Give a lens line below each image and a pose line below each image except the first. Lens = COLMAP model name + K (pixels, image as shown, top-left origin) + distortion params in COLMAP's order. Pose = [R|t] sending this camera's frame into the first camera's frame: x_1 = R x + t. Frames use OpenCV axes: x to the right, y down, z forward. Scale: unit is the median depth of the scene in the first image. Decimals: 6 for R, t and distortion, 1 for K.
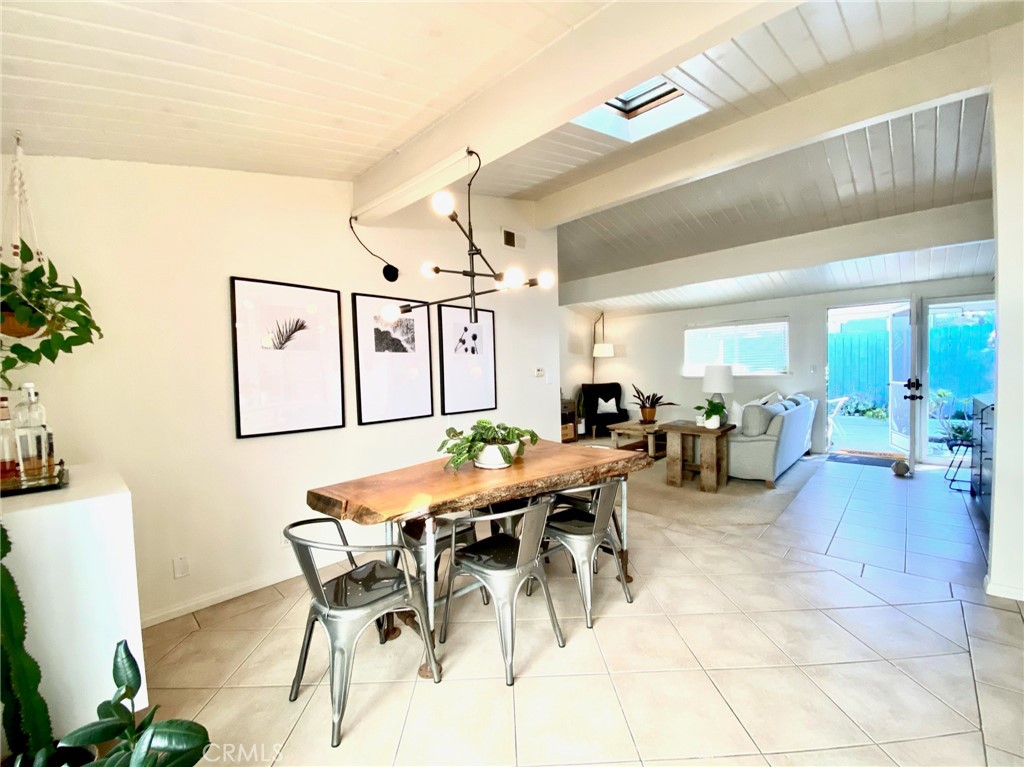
lens RADIAL K [[417.5, 0, 505.5], [0, 417.5, 390.2], [0, 0, 1]] dist [0.001088, -0.000419]
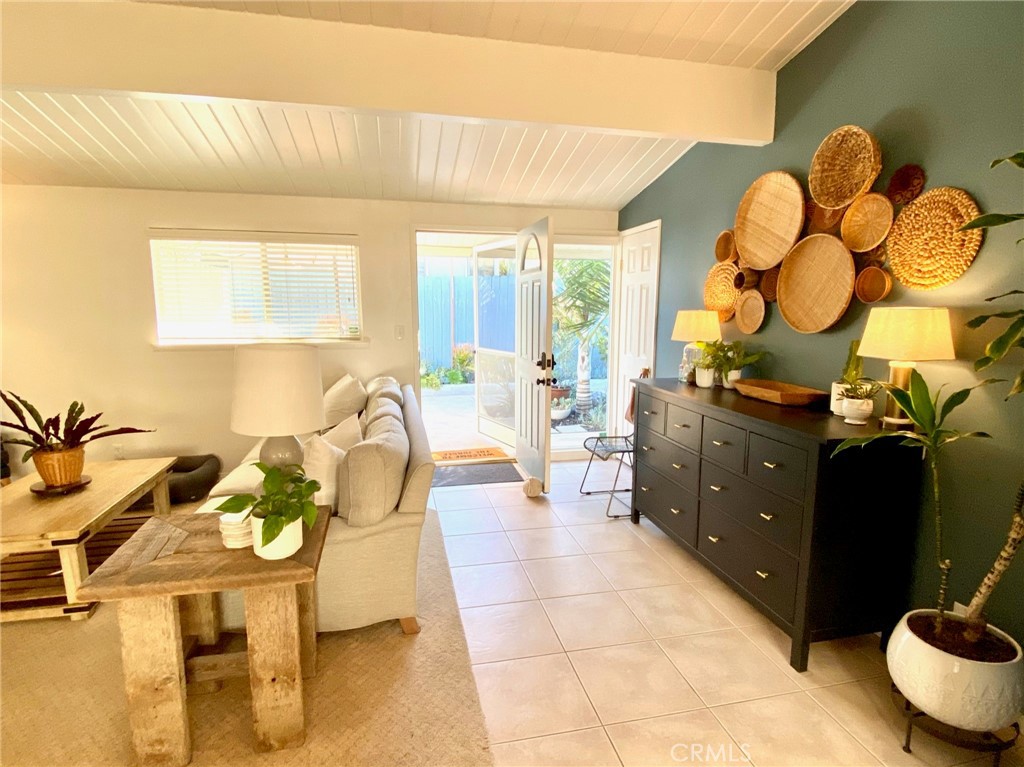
lens RADIAL K [[525.3, 0, 512.0], [0, 525.3, 383.5], [0, 0, 1]] dist [-0.002931, -0.001054]
pose [[0.541872, -0.103015, 0.834124, 0.249517], [0.030300, 0.994209, 0.103102, -0.064828], [-0.839915, -0.030594, 0.541856, 0.584733]]
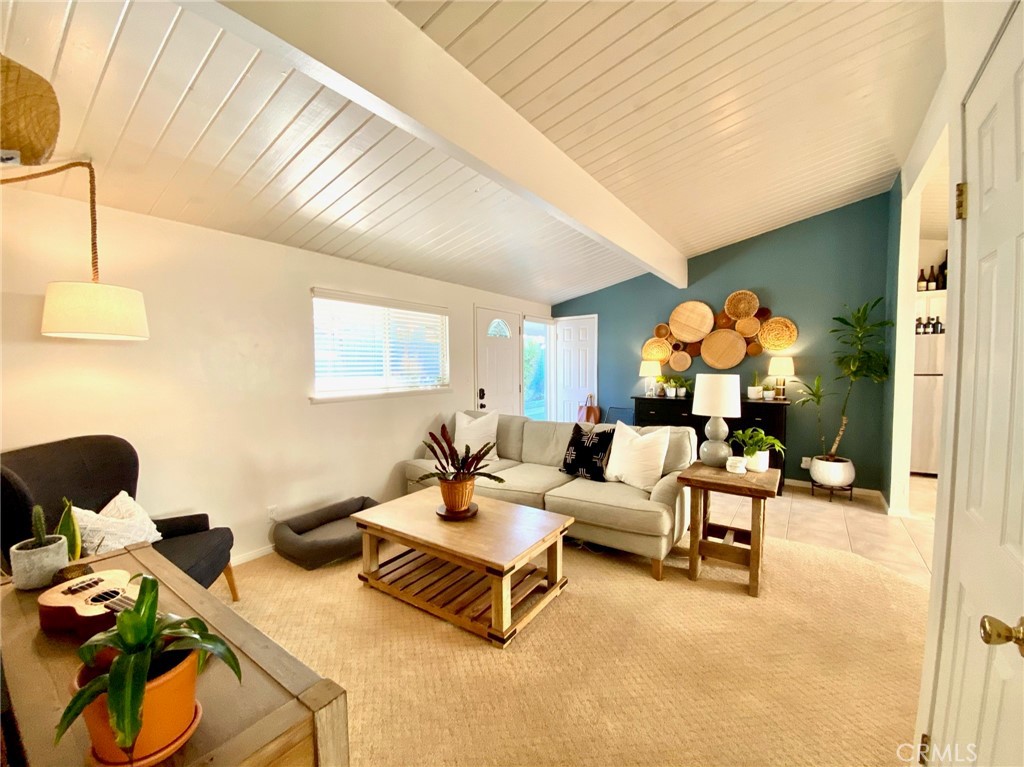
lens RADIAL K [[417.5, 0, 505.5], [0, 417.5, 390.2], [0, 0, 1]] dist [0.001088, -0.000419]
pose [[-0.136515, -0.036503, 0.989965, -0.025692], [0.062585, 0.997007, 0.045393, -0.077669], [-0.988659, 0.068154, -0.133822, 1.172149]]
